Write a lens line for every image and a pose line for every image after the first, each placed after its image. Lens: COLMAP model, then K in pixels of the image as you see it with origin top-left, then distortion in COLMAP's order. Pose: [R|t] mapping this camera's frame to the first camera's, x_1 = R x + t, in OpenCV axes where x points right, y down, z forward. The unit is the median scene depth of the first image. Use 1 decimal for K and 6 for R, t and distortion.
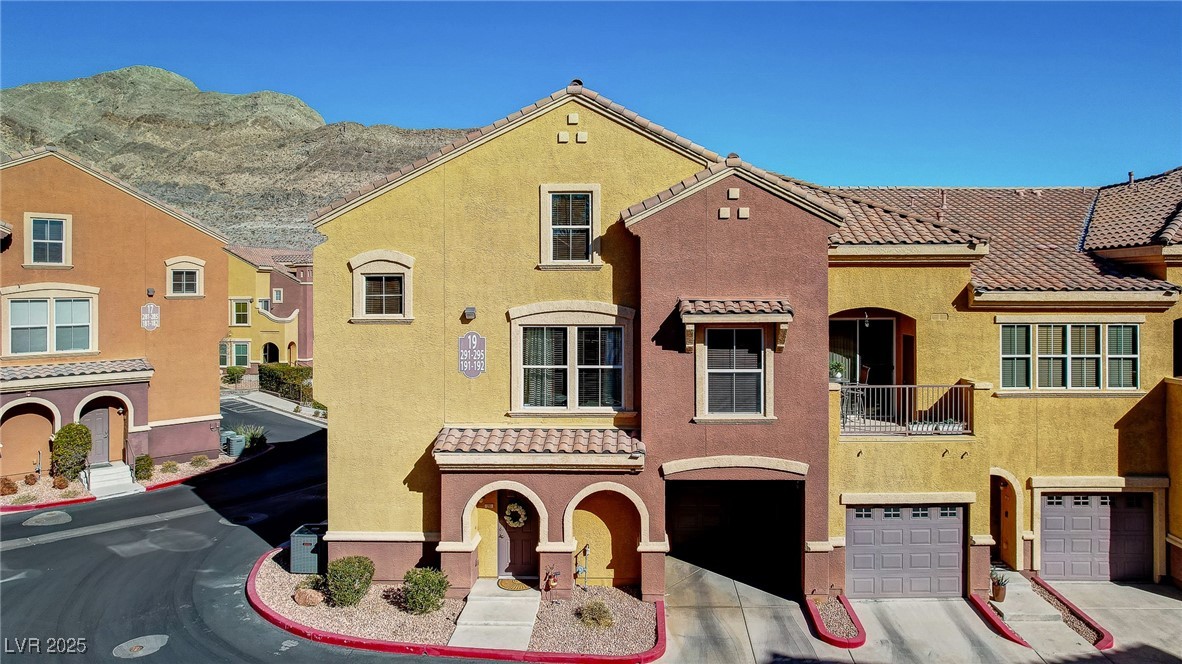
lens RADIAL K [[678.2, 0, 591.0], [0, 678.2, 332.0], [0, 0, 1]] dist [-0.060367, 0.042876]
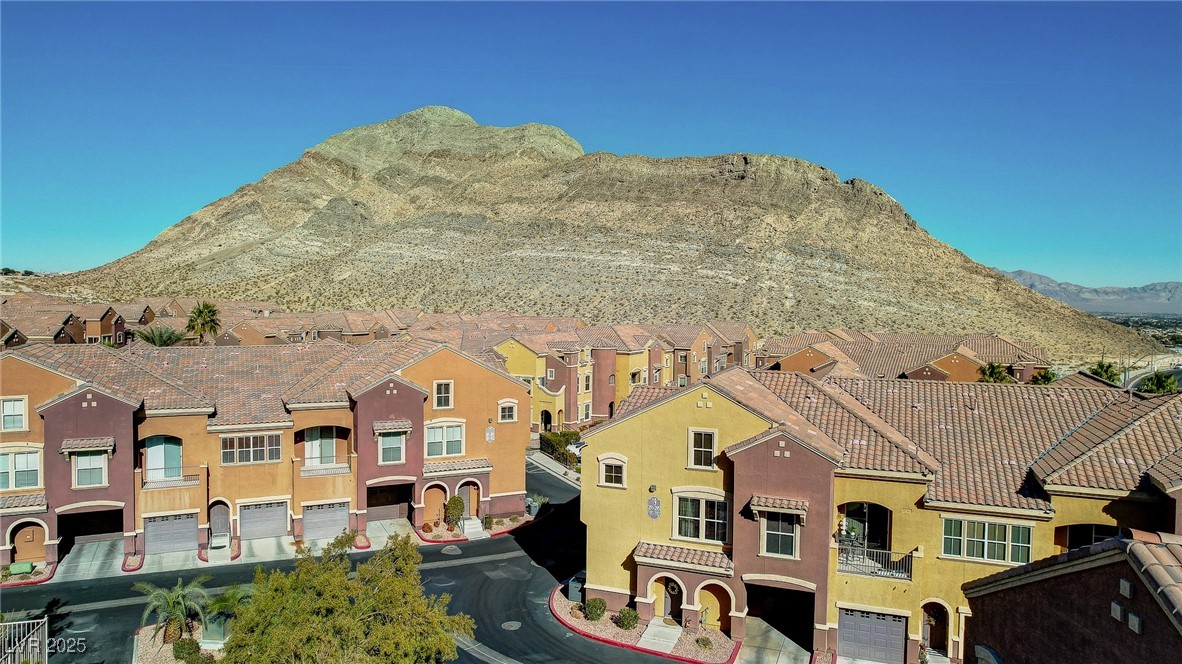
lens RADIAL K [[753.9, 0, 591.0], [0, 753.9, 332.0], [0, 0, 1]] dist [-0.045368, 0.001299]
pose [[0.934859, 0.021273, -0.354380, 0.430790], [-0.010316, 0.999409, 0.032780, -0.559194], [0.354868, -0.026989, 0.934527, -1.151736]]
